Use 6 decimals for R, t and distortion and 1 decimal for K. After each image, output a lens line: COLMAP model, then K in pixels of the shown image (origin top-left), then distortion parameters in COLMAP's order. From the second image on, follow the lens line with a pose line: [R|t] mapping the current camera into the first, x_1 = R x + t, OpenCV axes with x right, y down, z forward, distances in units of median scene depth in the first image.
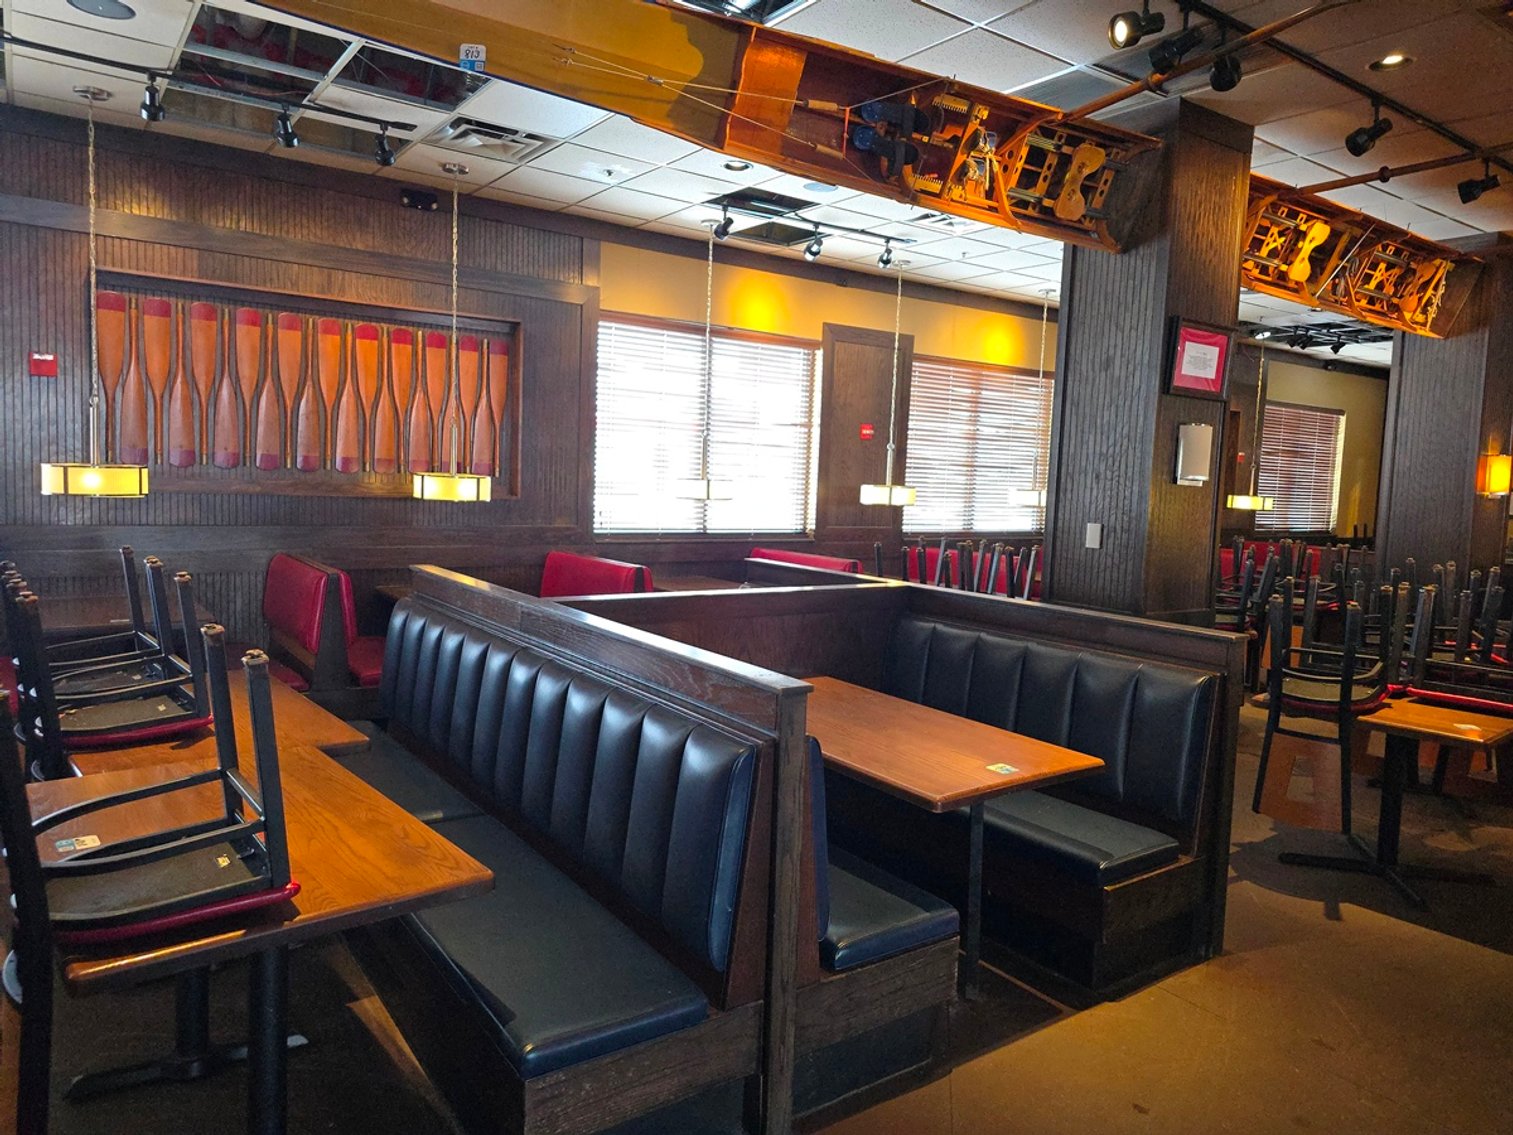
lens RADIAL K [[1023.6, 0, 756.5], [0, 1023.6, 567.5], [0, 0, 1]] dist [0.000602, -0.001418]
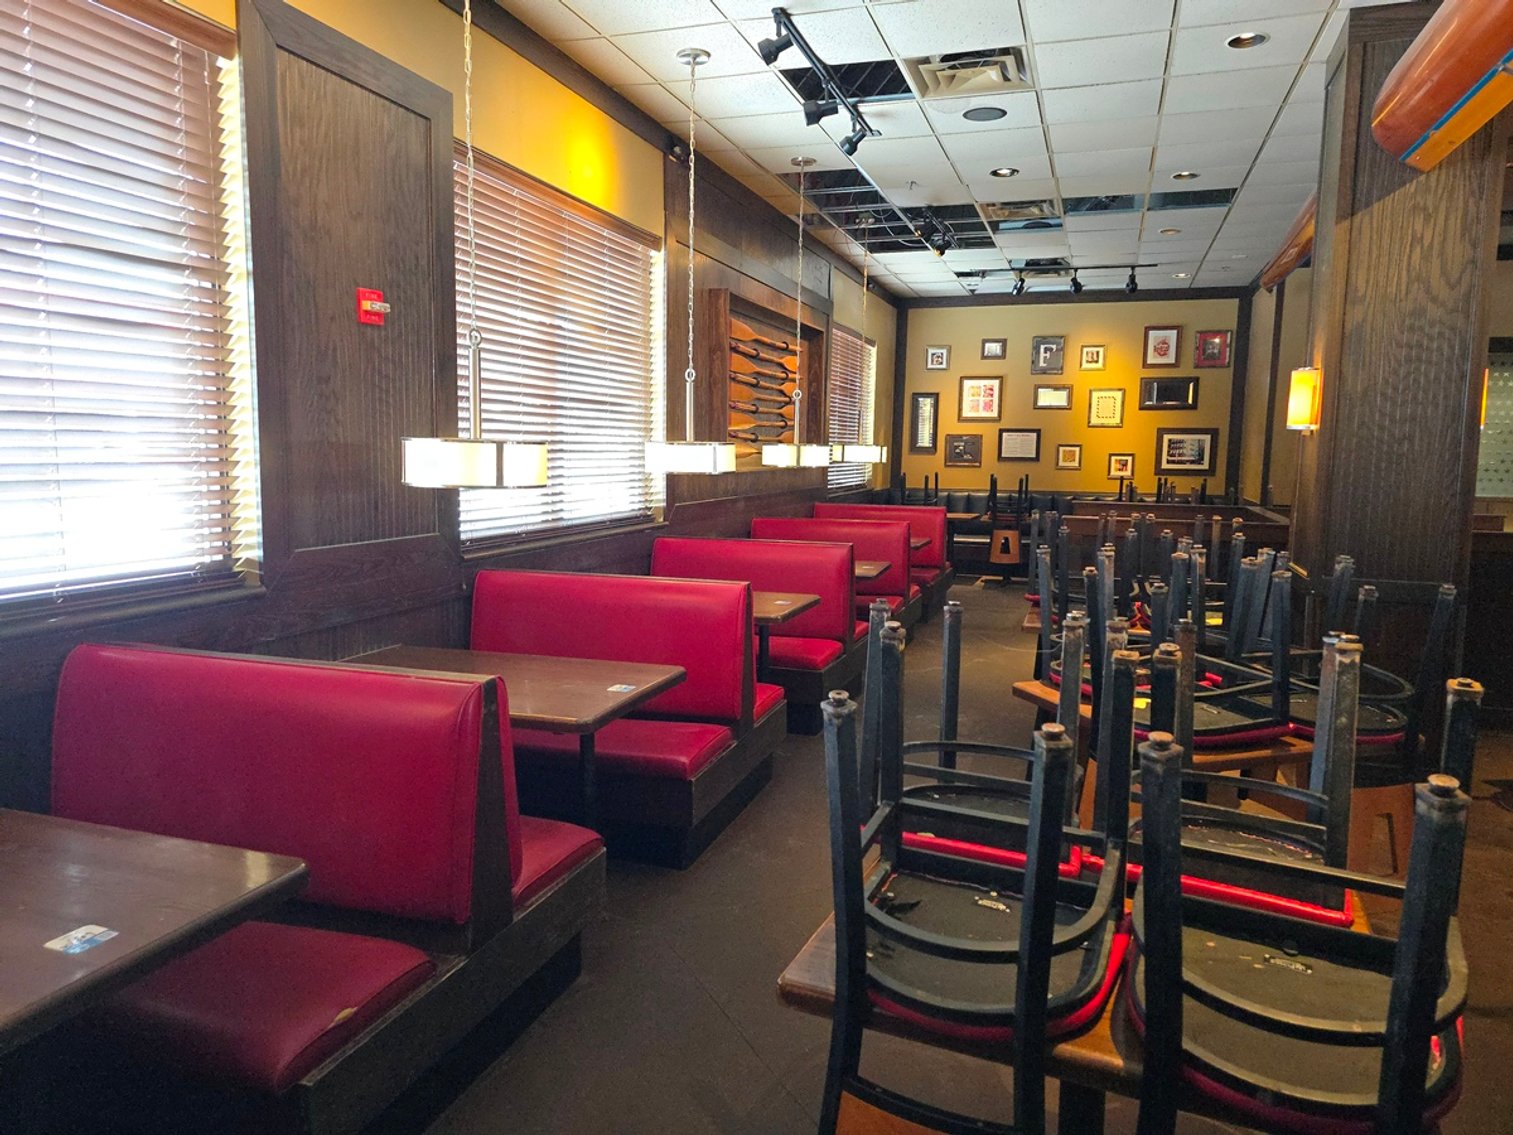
lens RADIAL K [[1023.6, 0, 756.5], [0, 1023.6, 567.5], [0, 0, 1]] dist [0.000602, -0.001418]
pose [[0.317894, -0.132220, 0.938862, -0.238314], [0.086321, 0.990152, 0.110215, -0.060984], [-0.944188, 0.046007, 0.326177, 0.722333]]
